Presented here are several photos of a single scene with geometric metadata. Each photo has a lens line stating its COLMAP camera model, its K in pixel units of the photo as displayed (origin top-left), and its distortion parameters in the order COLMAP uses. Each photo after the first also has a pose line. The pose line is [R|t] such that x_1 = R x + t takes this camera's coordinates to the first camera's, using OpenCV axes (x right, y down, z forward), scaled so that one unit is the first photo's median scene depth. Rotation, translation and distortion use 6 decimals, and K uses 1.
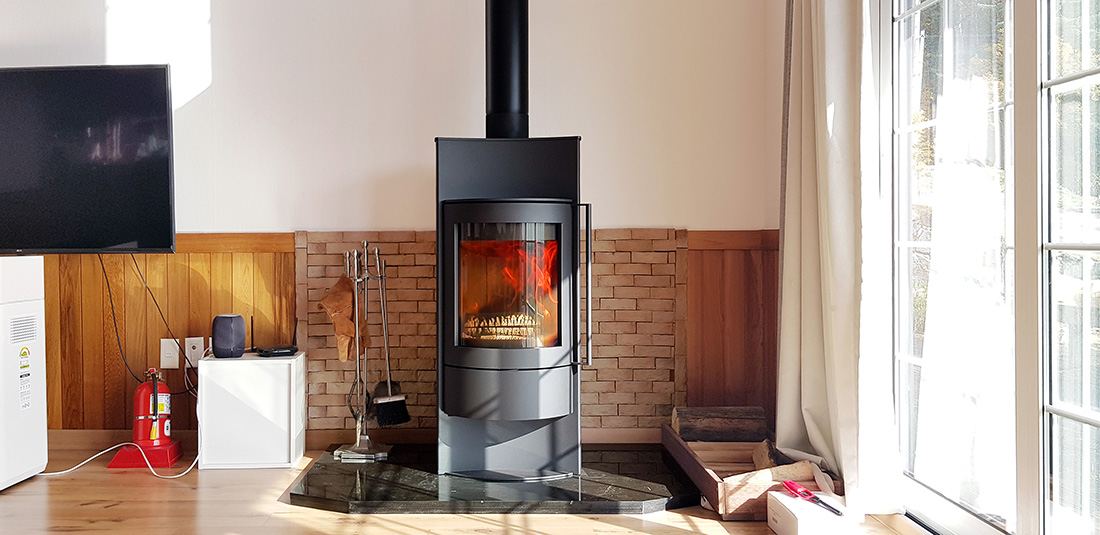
lens RADIAL K [[817.0, 0, 464.4], [0, 817.0, 229.6], [0, 0, 1]] dist [-0.021233, -0.002618]
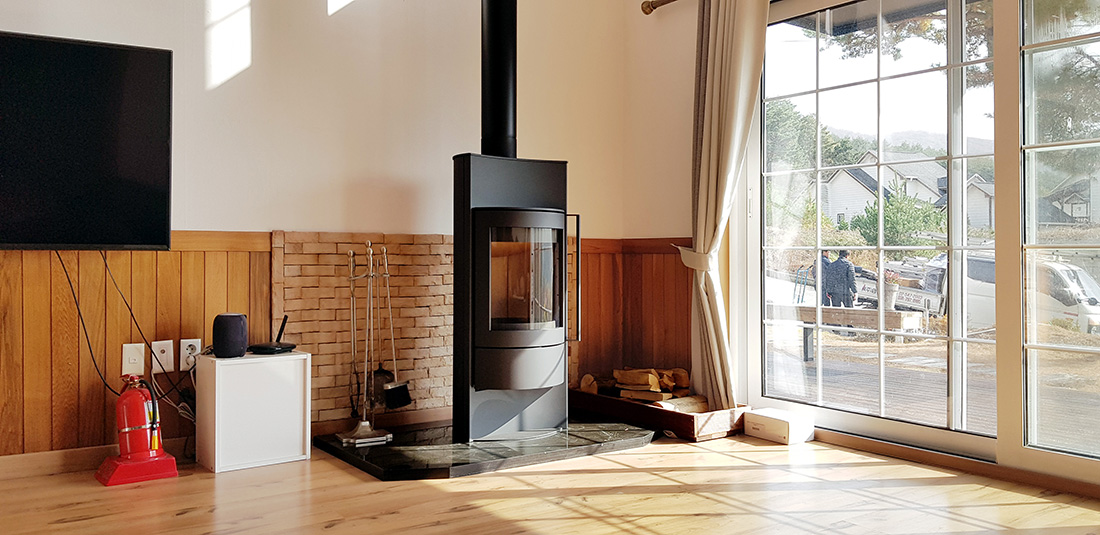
lens RADIAL K [[817.0, 0, 464.4], [0, 817.0, 229.6], [0, 0, 1]] dist [-0.021233, -0.002618]
pose [[0.843816, 0.025066, 0.536047, -0.584775], [-0.017078, 0.999657, -0.019862, 0.017676], [-0.536361, 0.007605, 0.843954, 0.017719]]
